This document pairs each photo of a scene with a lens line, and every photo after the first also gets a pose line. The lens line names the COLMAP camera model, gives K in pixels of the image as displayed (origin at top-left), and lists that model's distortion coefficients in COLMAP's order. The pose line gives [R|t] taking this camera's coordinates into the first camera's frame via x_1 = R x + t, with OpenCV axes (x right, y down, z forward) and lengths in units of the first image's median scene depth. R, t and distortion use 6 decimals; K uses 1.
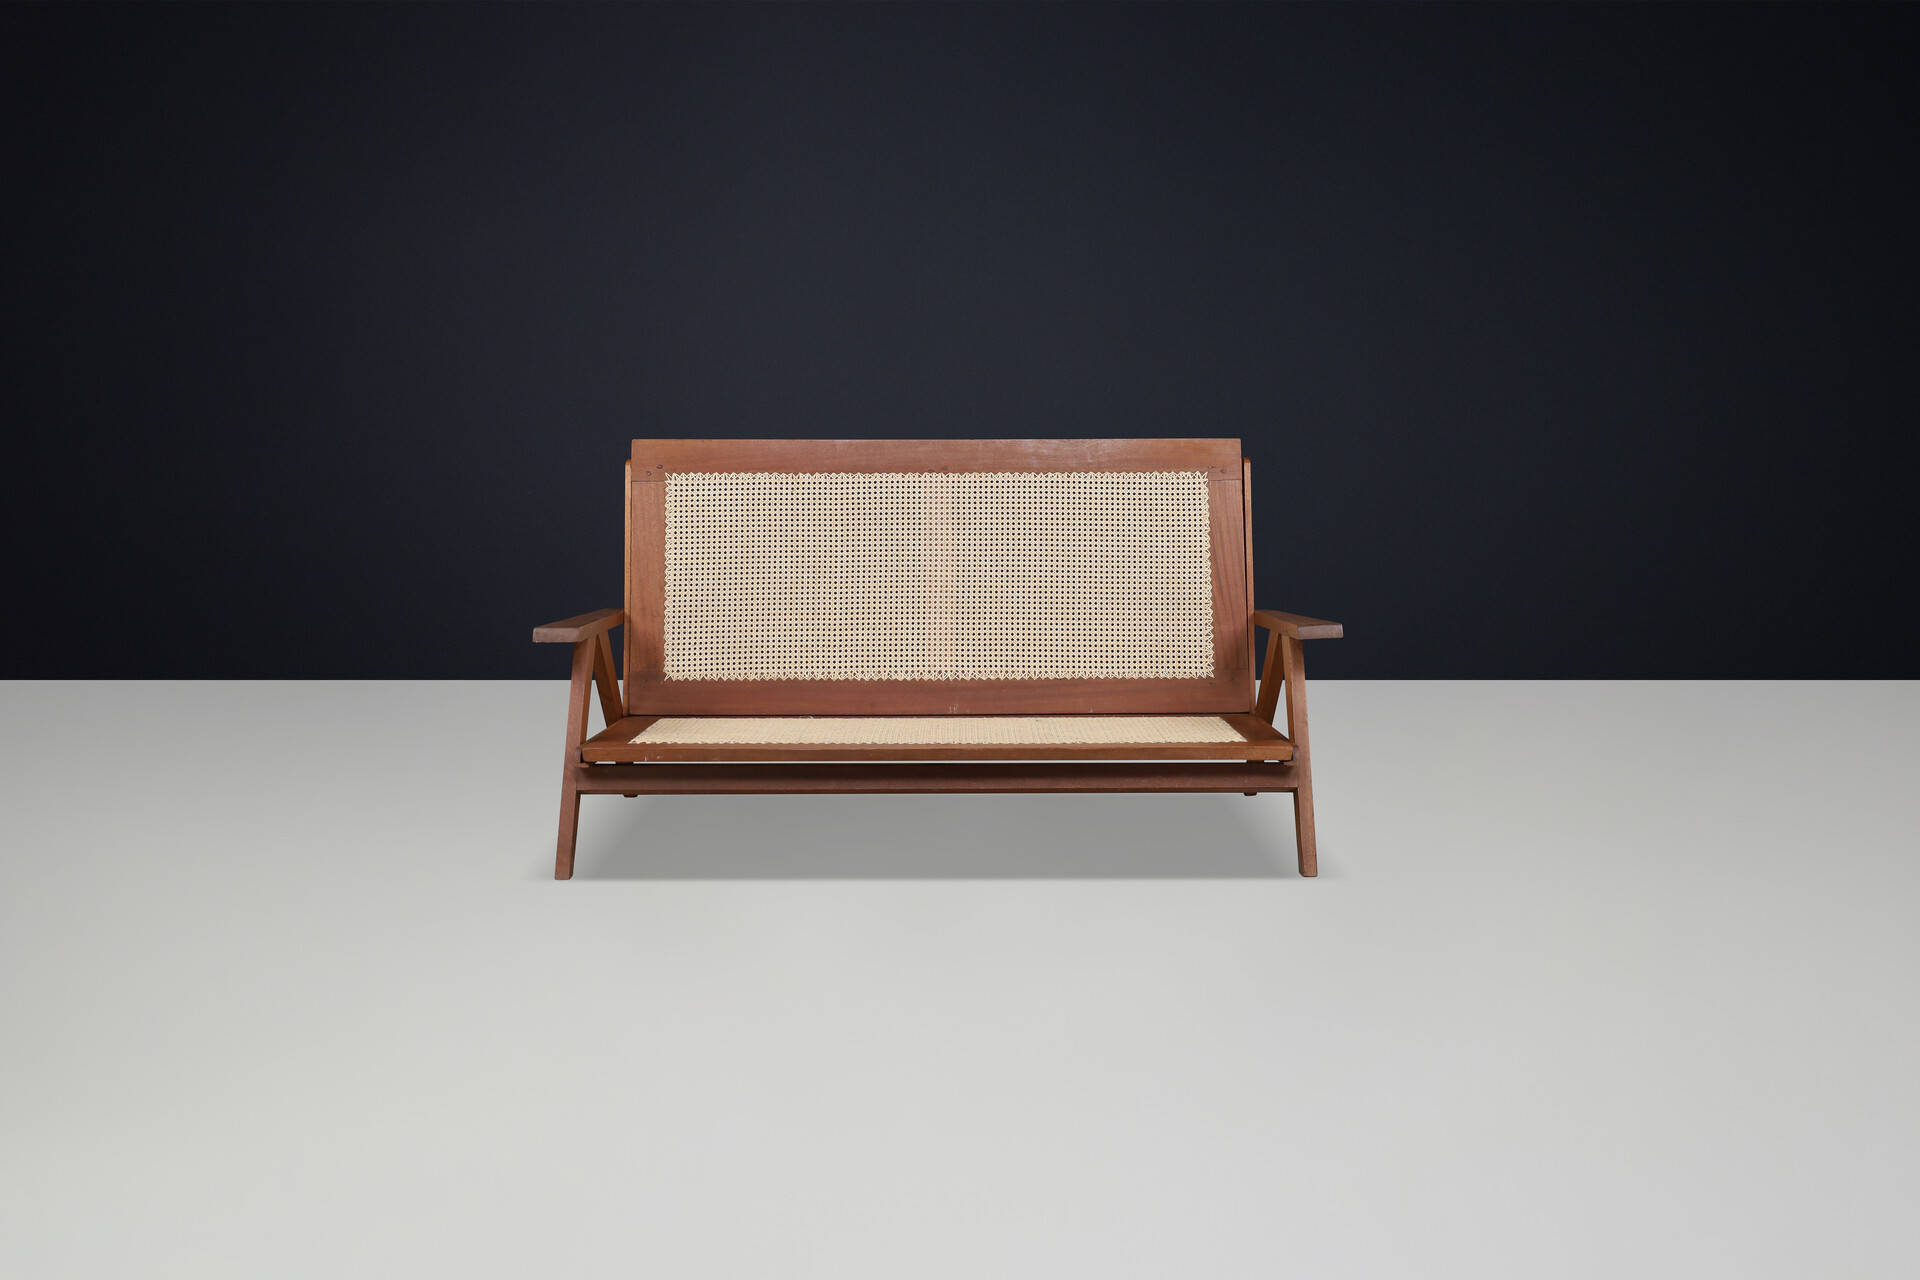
lens RADIAL K [[1935.7, 0, 960.0], [0, 1935.7, 640.0], [0, 0, 1]] dist [0.006922, 0.000883]
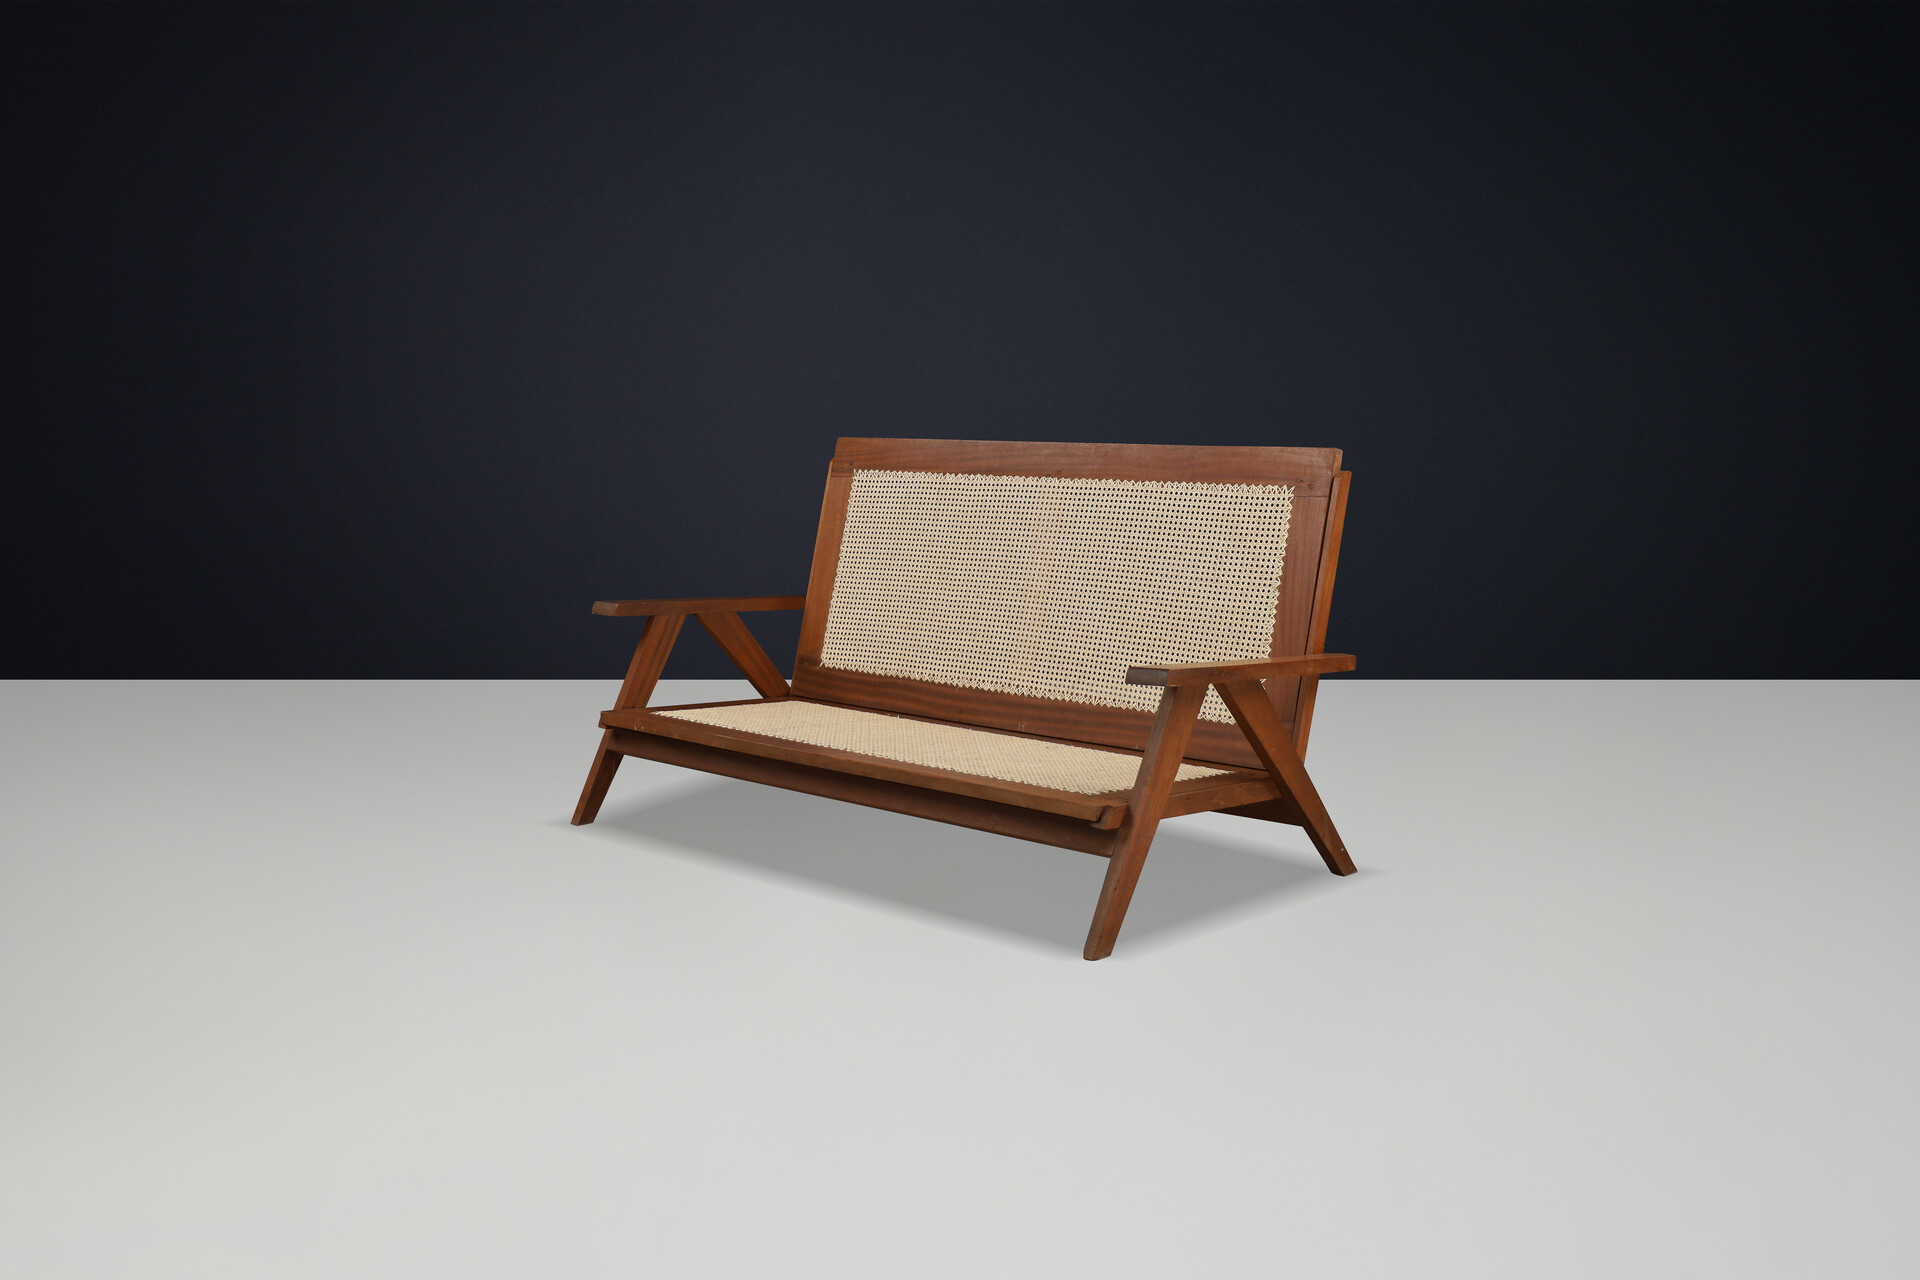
lens RADIAL K [[1935.7, 0, 960.0], [0, 1935.7, 640.0], [0, 0, 1]] dist [0.006922, 0.000883]
pose [[0.717352, 0.089256, -0.690970, 0.617407], [-0.091284, 0.995251, 0.033792, -0.035180], [0.690705, 0.038834, 0.722093, 0.289634]]
